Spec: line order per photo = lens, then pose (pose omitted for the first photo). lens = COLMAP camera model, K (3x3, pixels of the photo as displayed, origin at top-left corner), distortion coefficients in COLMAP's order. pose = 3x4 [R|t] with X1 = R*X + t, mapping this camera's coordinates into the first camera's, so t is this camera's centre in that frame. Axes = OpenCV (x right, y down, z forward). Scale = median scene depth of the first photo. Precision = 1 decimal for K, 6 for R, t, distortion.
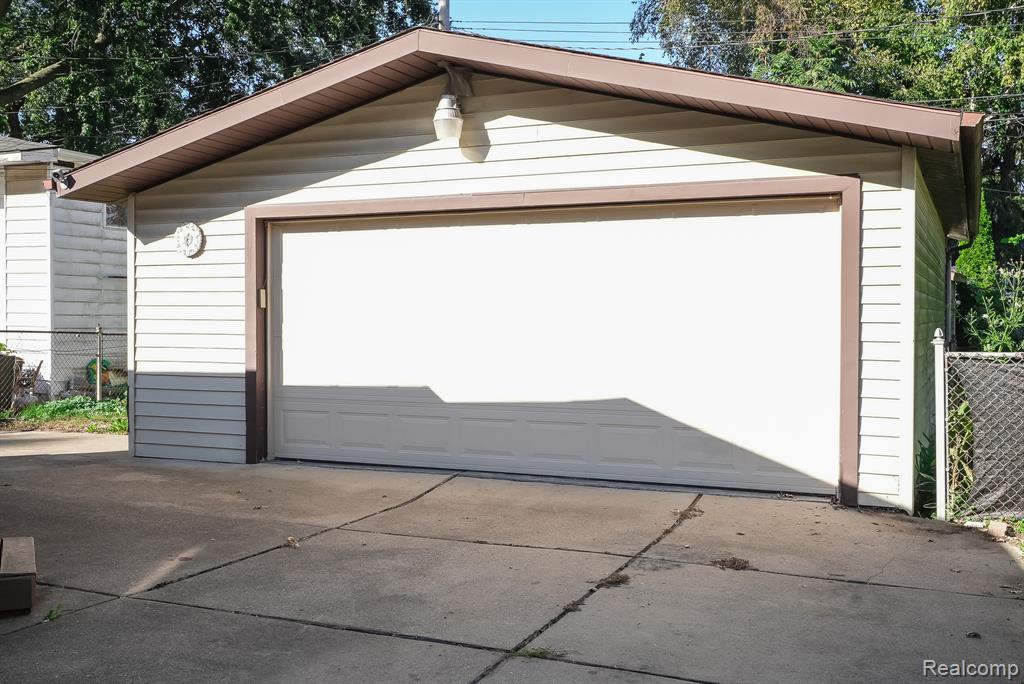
lens RADIAL K [[1048.1, 0, 511.5], [0, 1048.1, 337.9], [0, 0, 1]] dist [0.005892, 0.000000]
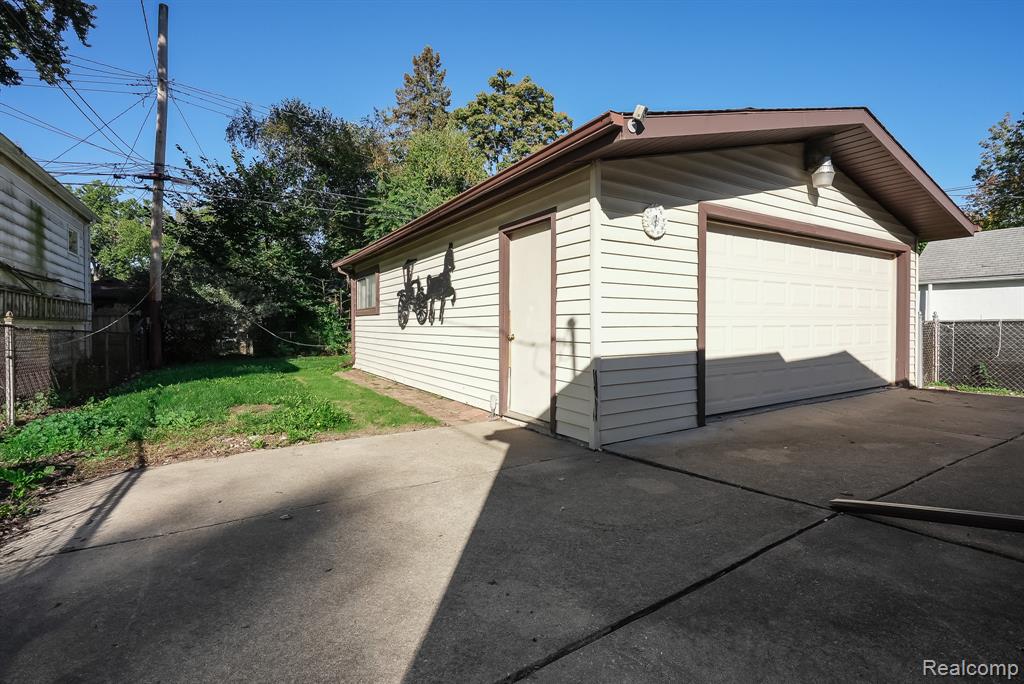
lens RADIAL K [[471.4, 0, 513.8], [0, 471.4, 333.0], [0, 0, 1]] dist [-0.000994, 0.001717]
pose [[0.556697, -0.020056, 0.830474, -0.798484], [0.019999, 0.999742, 0.010737, 0.008059], [-0.830475, 0.010632, 0.556955, 0.889283]]
